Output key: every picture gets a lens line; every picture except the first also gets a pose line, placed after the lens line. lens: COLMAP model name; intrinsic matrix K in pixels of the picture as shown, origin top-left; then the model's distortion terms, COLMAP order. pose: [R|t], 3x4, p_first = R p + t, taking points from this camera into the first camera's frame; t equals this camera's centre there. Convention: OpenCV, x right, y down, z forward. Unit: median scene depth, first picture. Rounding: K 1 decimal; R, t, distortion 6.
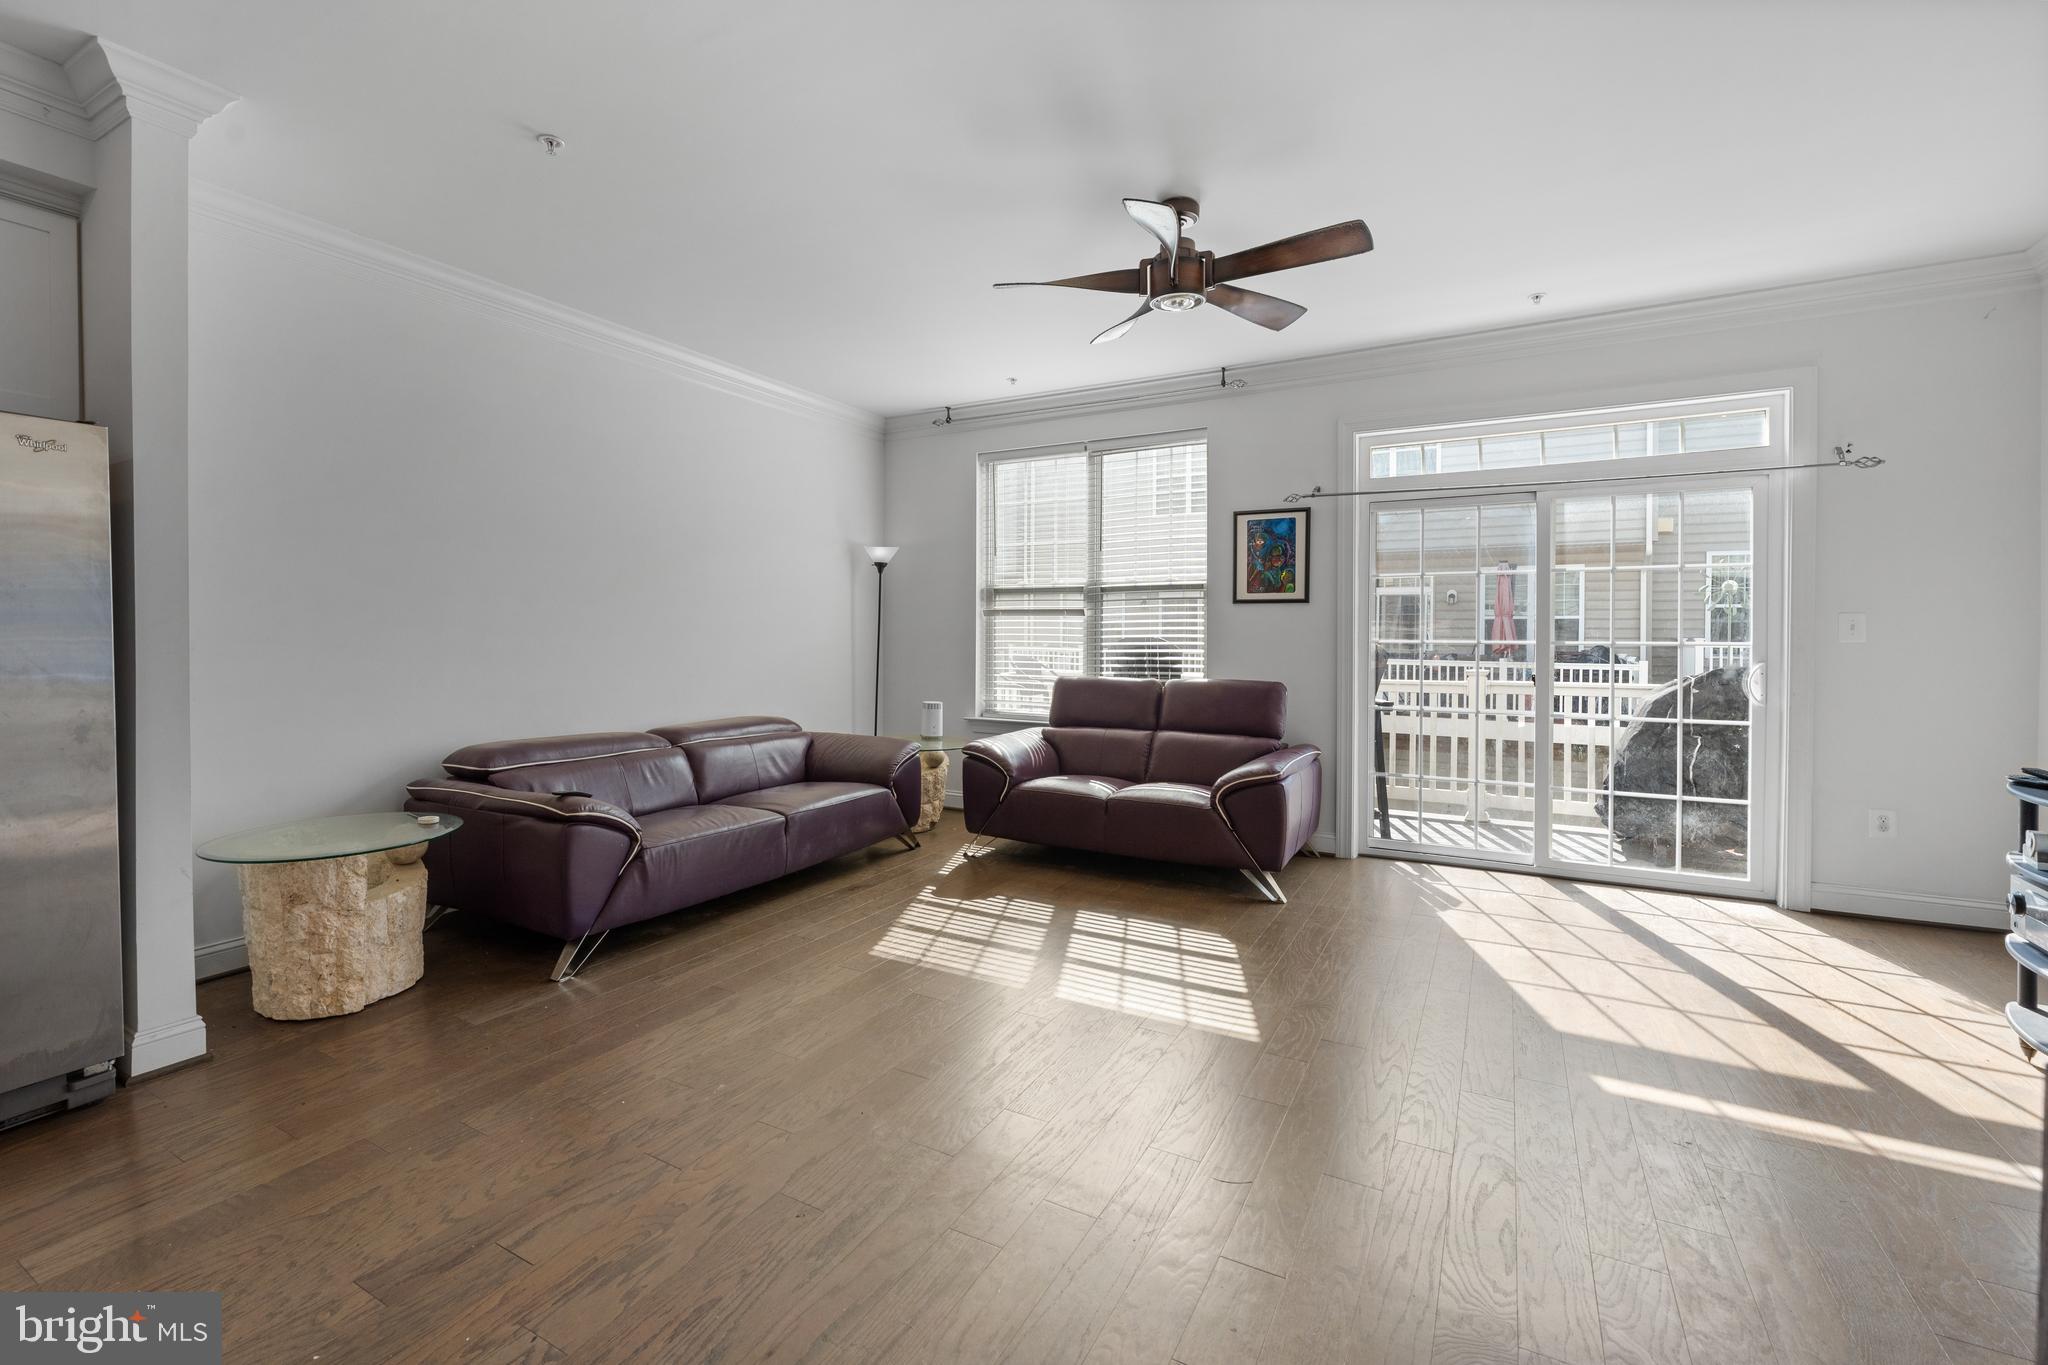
lens RADIAL K [[884.1, 0, 1012.0], [0, 884.1, 639.2], [0, 0, 1]] dist [-0.001449, -0.000208]
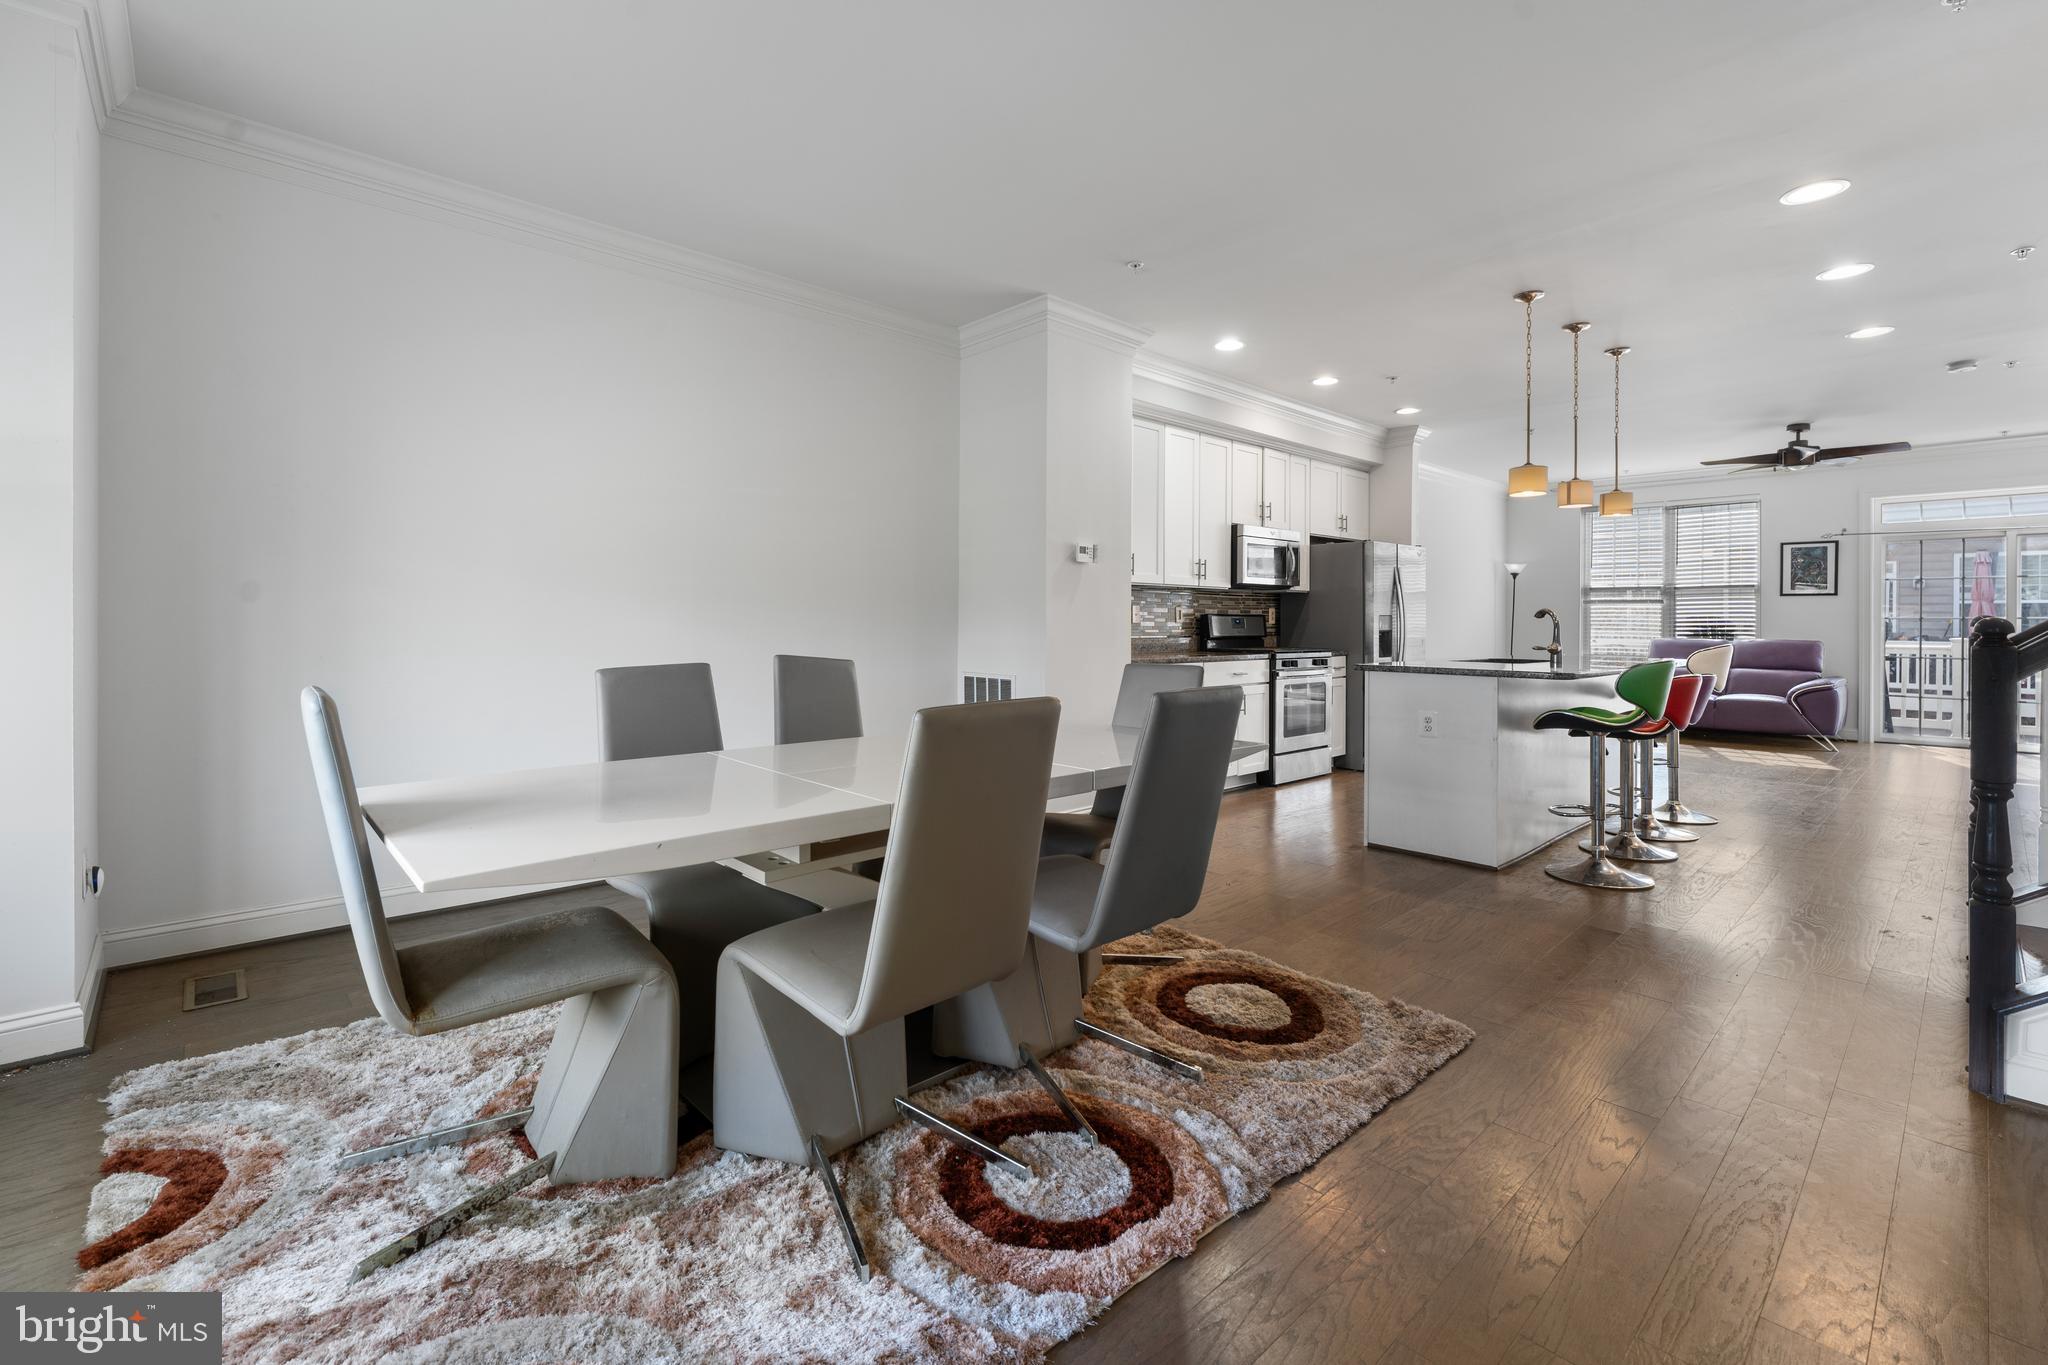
lens RADIAL K [[897.1, 0, 1020.1], [0, 897.1, 615.3], [0, 0, 1]] dist [0.007782, -0.000082]
pose [[0.952473, -0.002598, -0.304612, -0.646565], [-0.000961, 0.999933, -0.011534, 0.019739], [0.304621, 0.011279, 0.952407, -1.164460]]
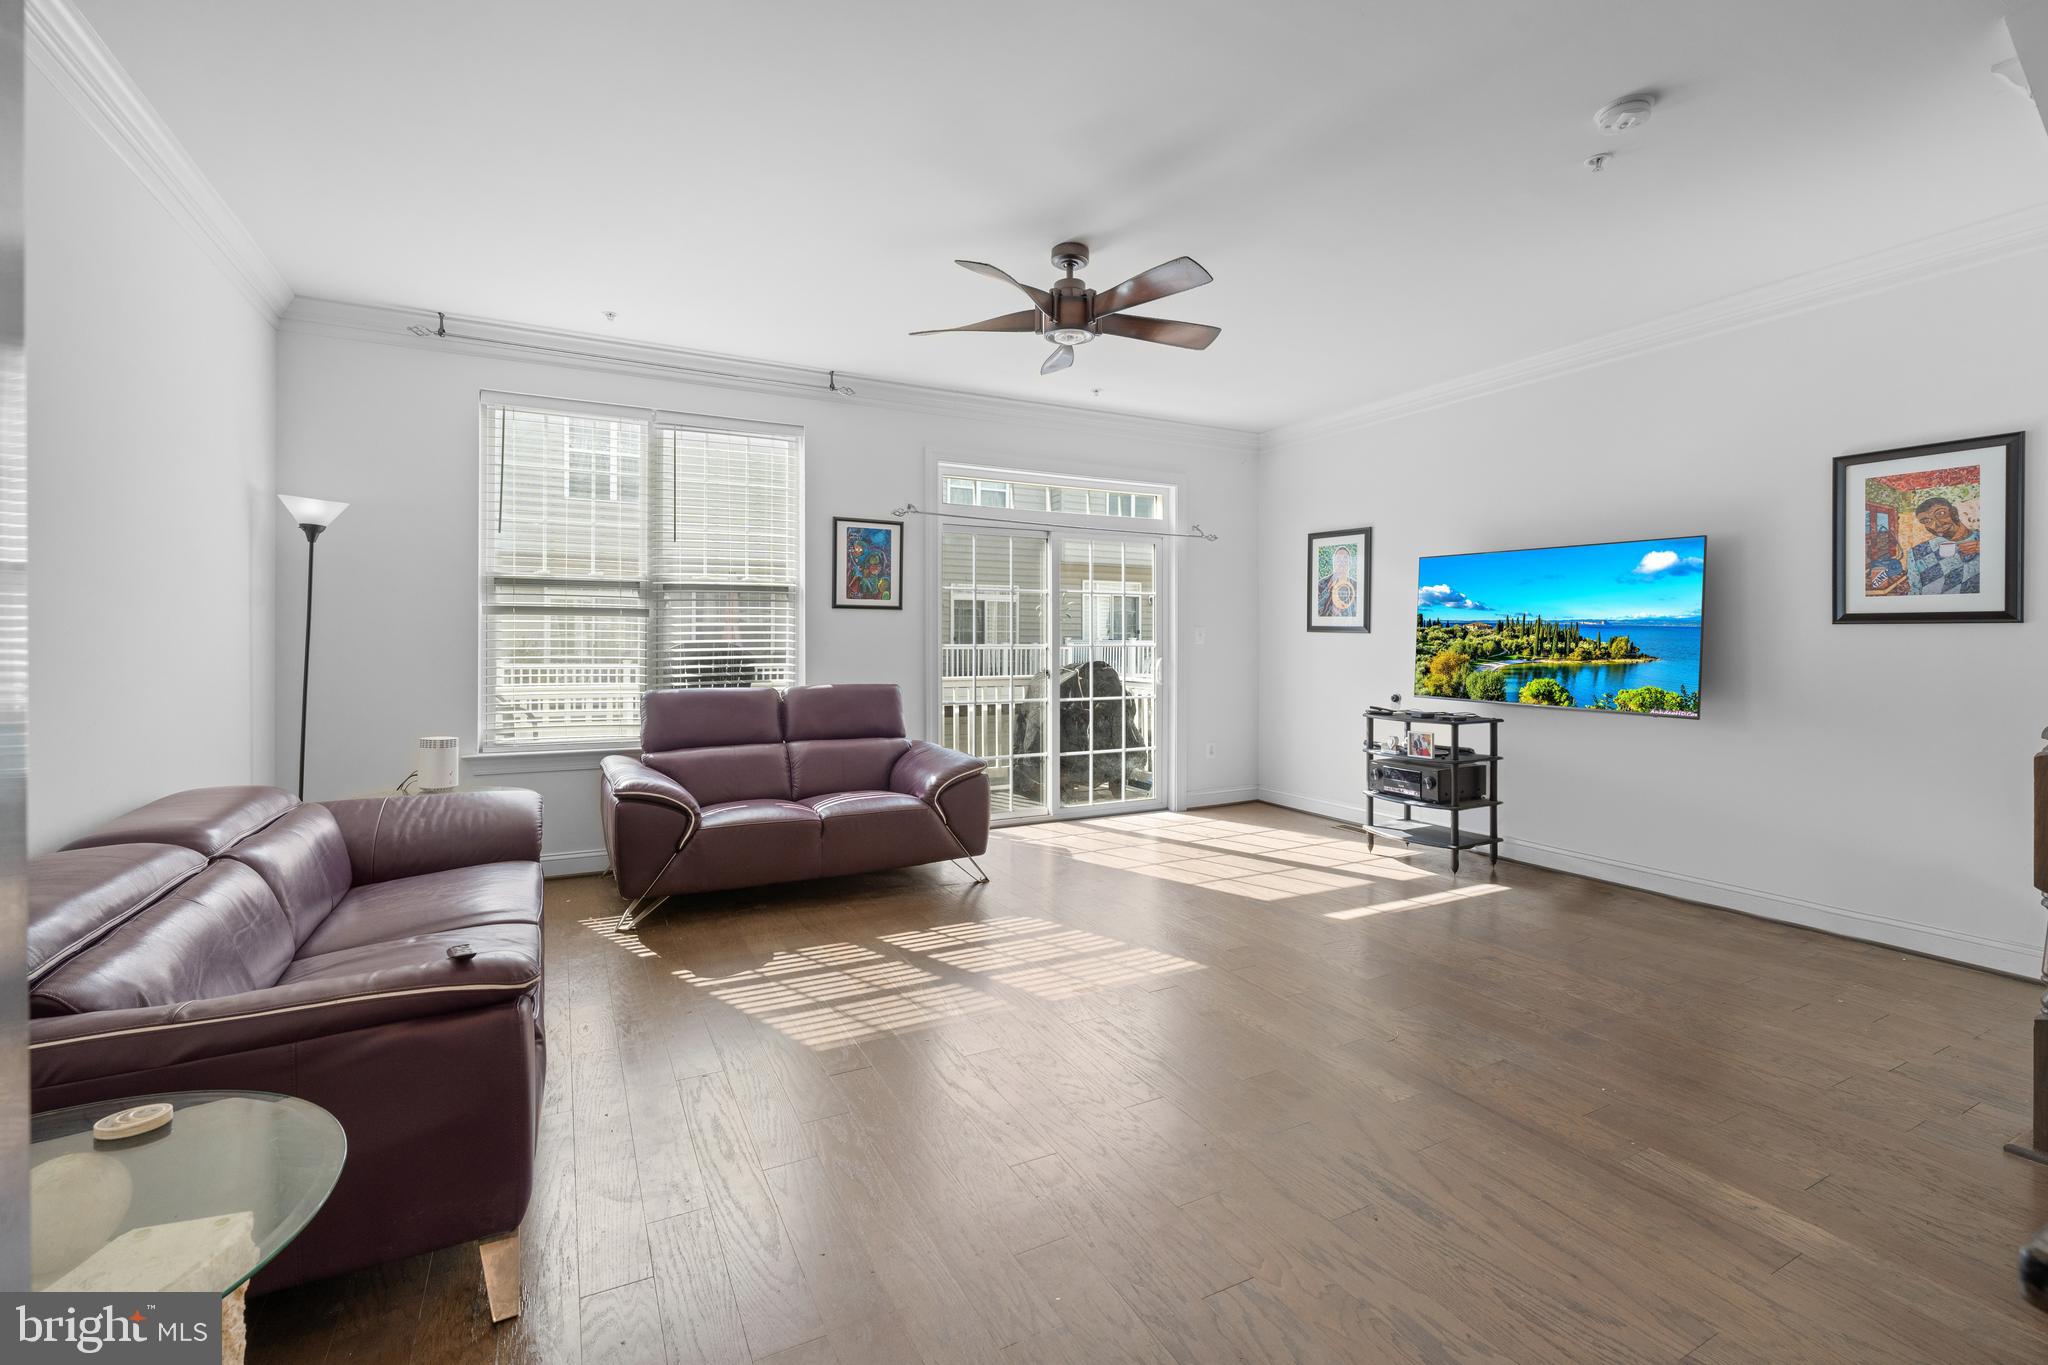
lens RADIAL K [[876.9, 0, 1014.1], [0, 876.9, 636.0], [0, 0, 1]] dist [-0.001900, -0.000314]
pose [[0.546684, 0.002857, 0.837334, -0.481465], [0.005333, 0.999962, -0.006894, -0.001074], [-0.837322, 0.008235, 0.546648, 0.294545]]
